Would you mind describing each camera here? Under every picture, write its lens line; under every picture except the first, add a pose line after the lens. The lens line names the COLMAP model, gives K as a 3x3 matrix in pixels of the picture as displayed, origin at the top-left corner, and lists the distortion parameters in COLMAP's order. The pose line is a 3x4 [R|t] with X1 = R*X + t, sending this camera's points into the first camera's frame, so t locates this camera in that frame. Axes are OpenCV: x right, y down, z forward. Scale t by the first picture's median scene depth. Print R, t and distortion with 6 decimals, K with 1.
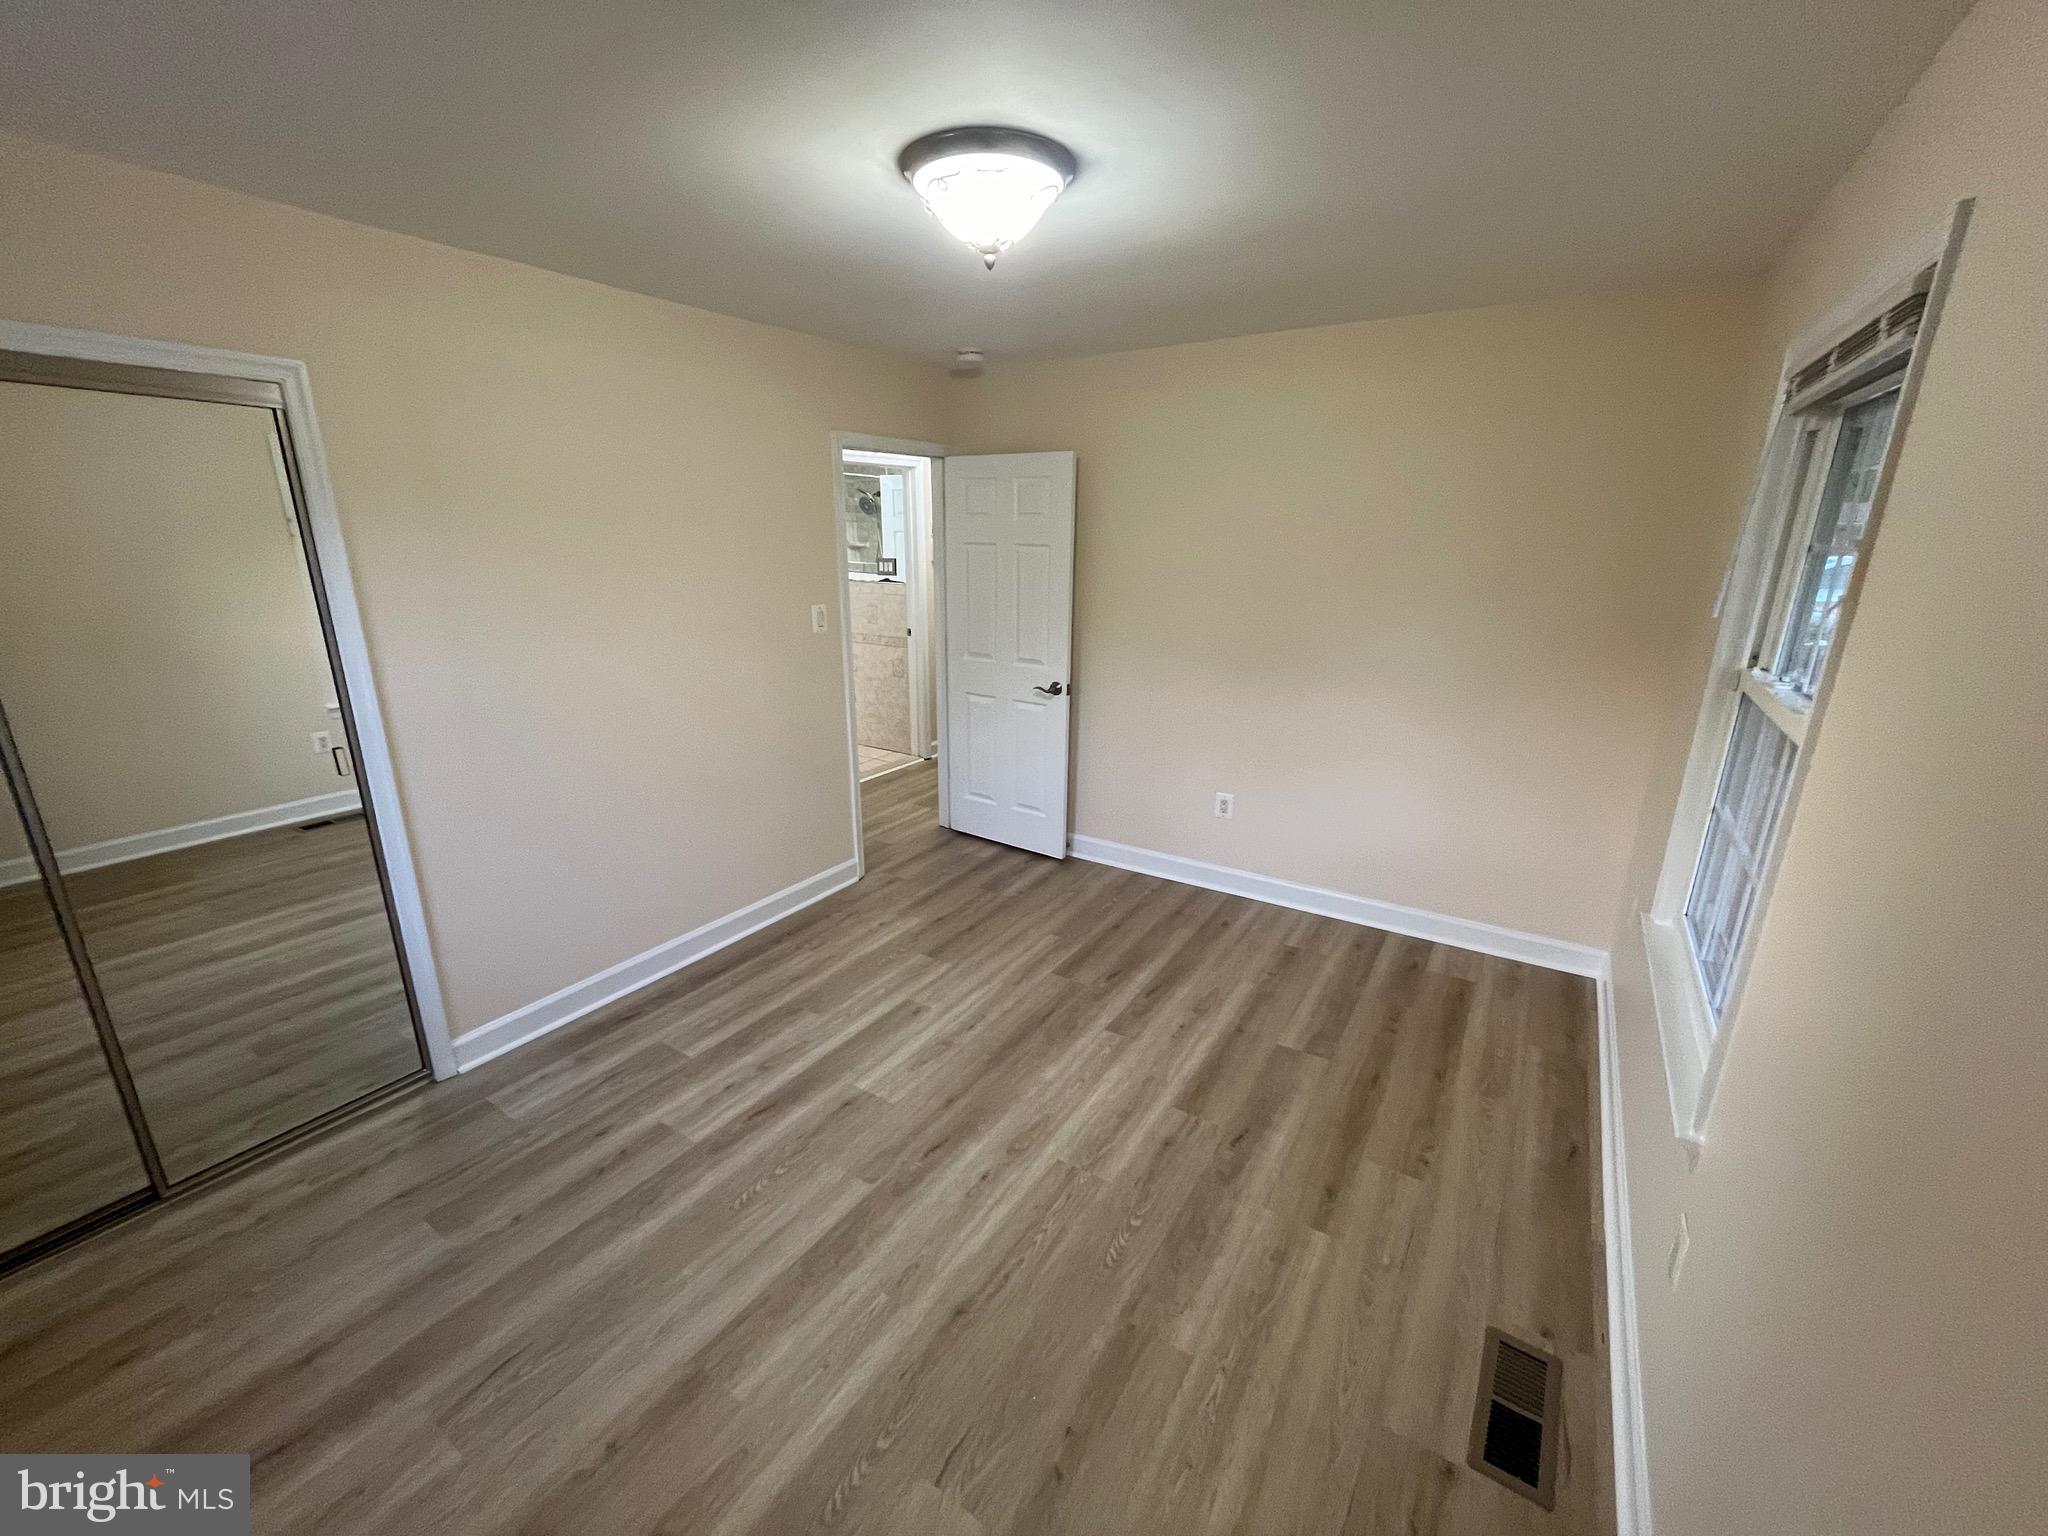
lens RADIAL K [[824.4, 0, 1018.5], [0, 824.4, 765.6], [0, 0, 1]] dist [-0.001436, -0.000021]
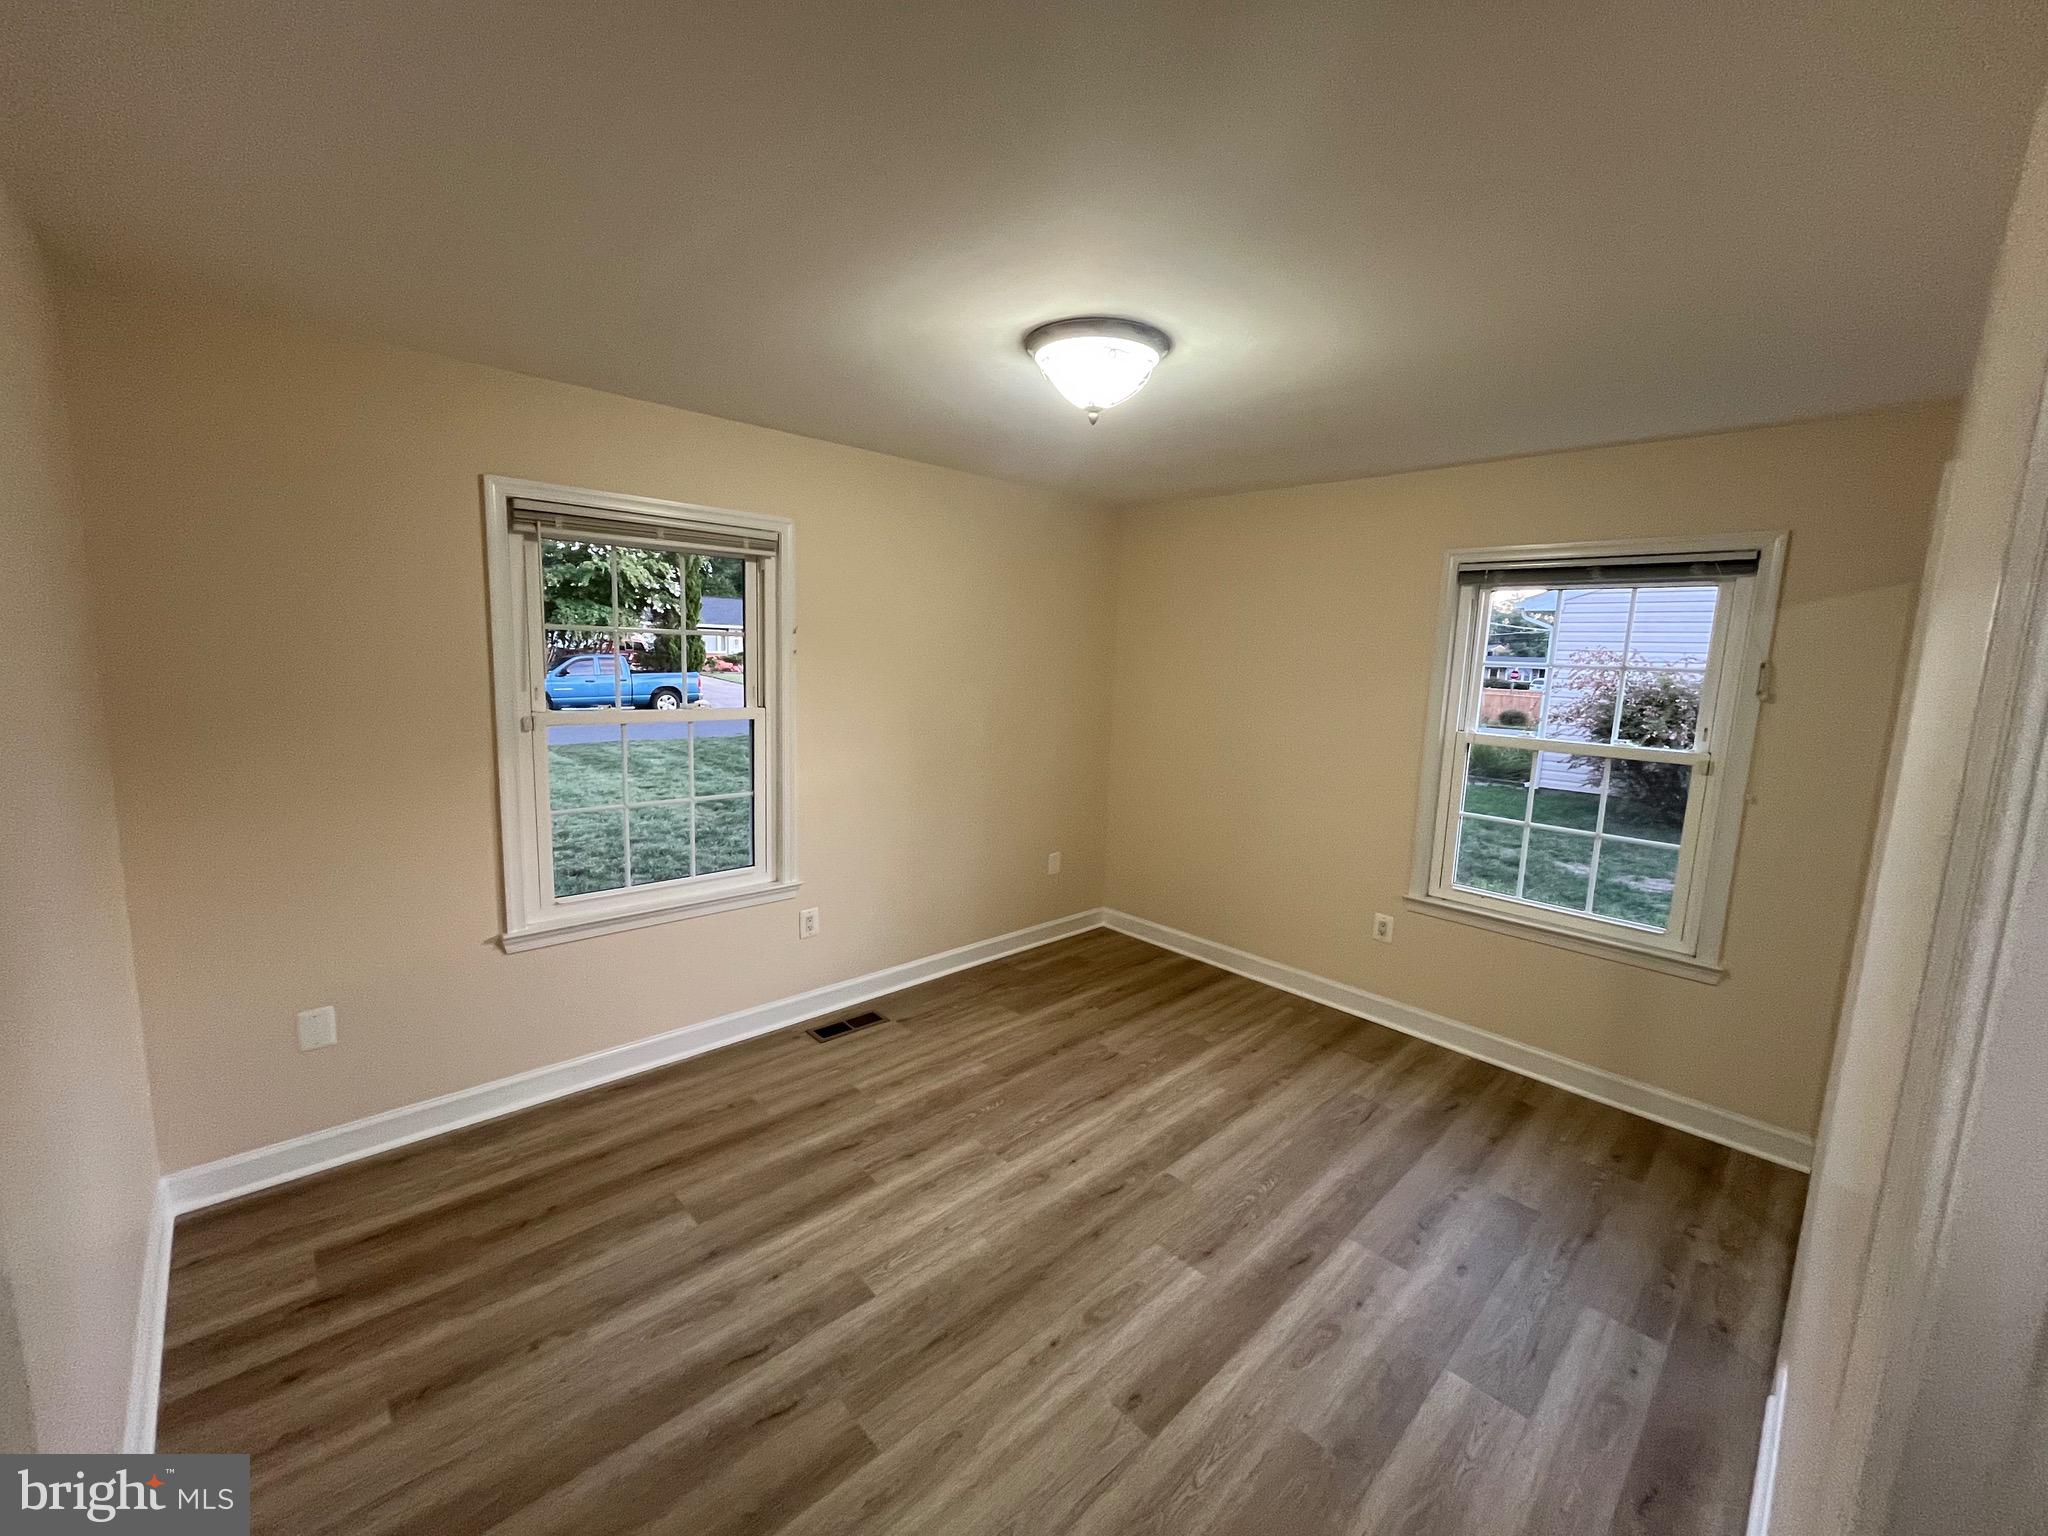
lens RADIAL K [[824.4, 0, 1018.5], [0, 824.4, 765.6], [0, 0, 1]] dist [-0.001436, -0.000021]
pose [[-0.971243, -0.075297, 0.225870, -0.171021], [0.025267, 0.910719, 0.412252, -0.467836], [-0.236746, 0.406104, -0.882627, 1.647665]]
